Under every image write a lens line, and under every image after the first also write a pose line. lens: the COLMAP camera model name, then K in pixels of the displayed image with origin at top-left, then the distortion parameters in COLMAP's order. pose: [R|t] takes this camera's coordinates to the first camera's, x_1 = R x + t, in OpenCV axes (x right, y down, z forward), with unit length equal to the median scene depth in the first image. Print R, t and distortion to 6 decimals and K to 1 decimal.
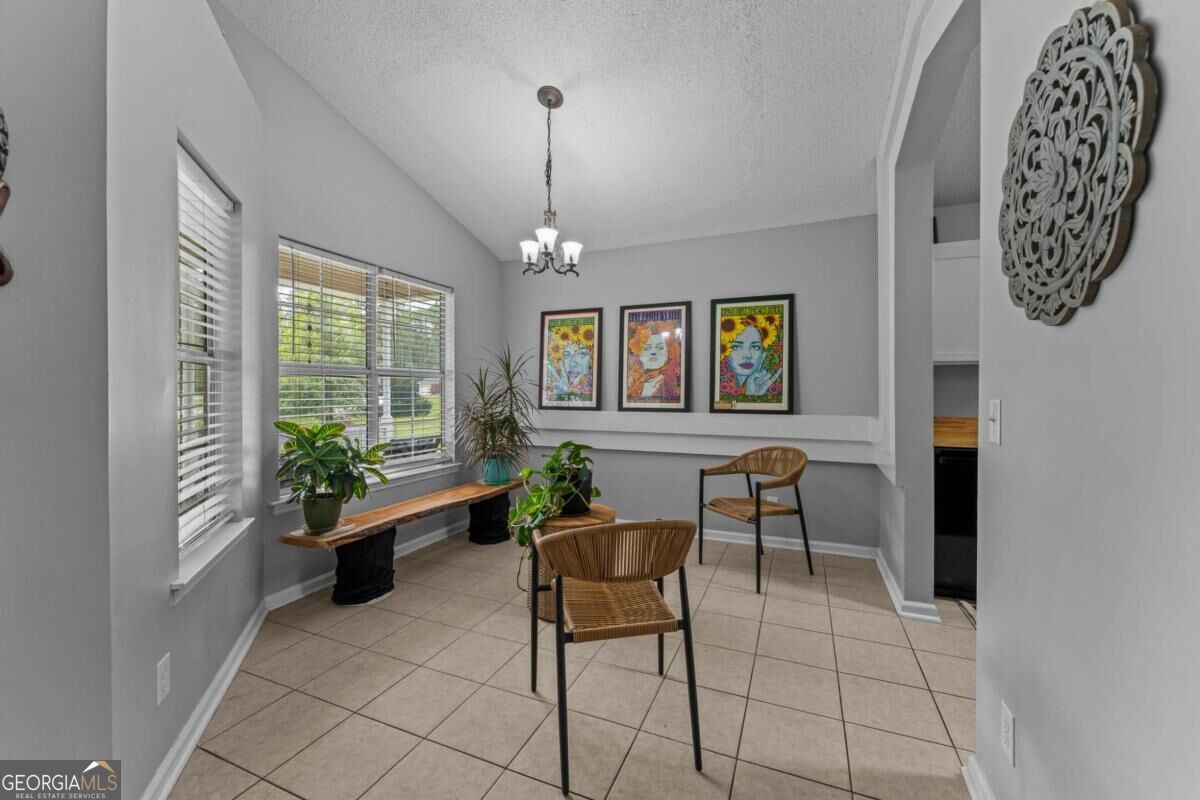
lens RADIAL K [[476.0, 0, 603.8], [0, 476.0, 389.0], [0, 0, 1]] dist [-0.000805, -0.000072]
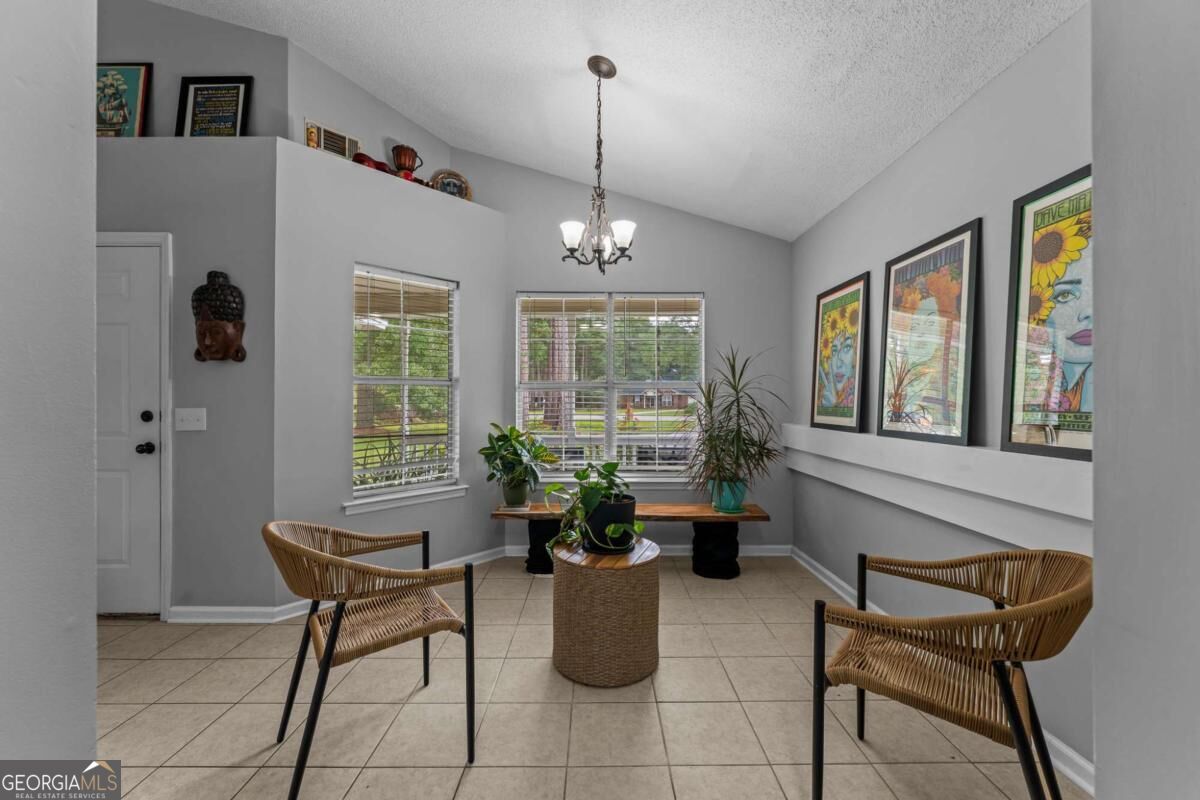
lens RADIAL K [[479.9, 0, 598.5], [0, 479.9, 397.0], [0, 0, 1]] dist [-0.000679, -0.000235]
pose [[0.390217, -0.009498, -0.920674, 0.494605], [0.002272, 0.999954, -0.009353, 0.002620], [0.920720, 0.001558, 0.390220, 0.462821]]
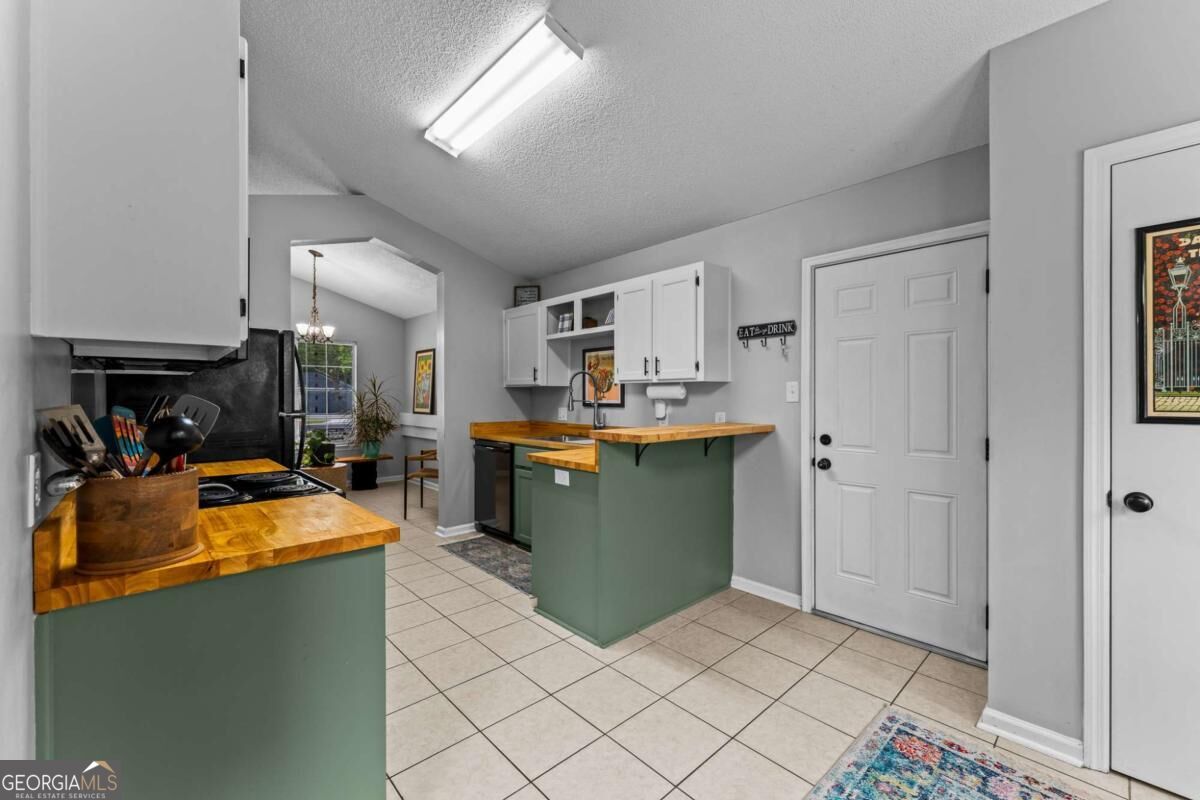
lens RADIAL K [[479.9, 0, 598.5], [0, 479.9, 397.0], [0, 0, 1]] dist [-0.000679, -0.000235]
pose [[0.911043, -0.002540, -0.412304, 1.254981], [0.003247, 0.999994, 0.001015, -0.013827], [0.412299, -0.002264, 0.911046, -0.229352]]
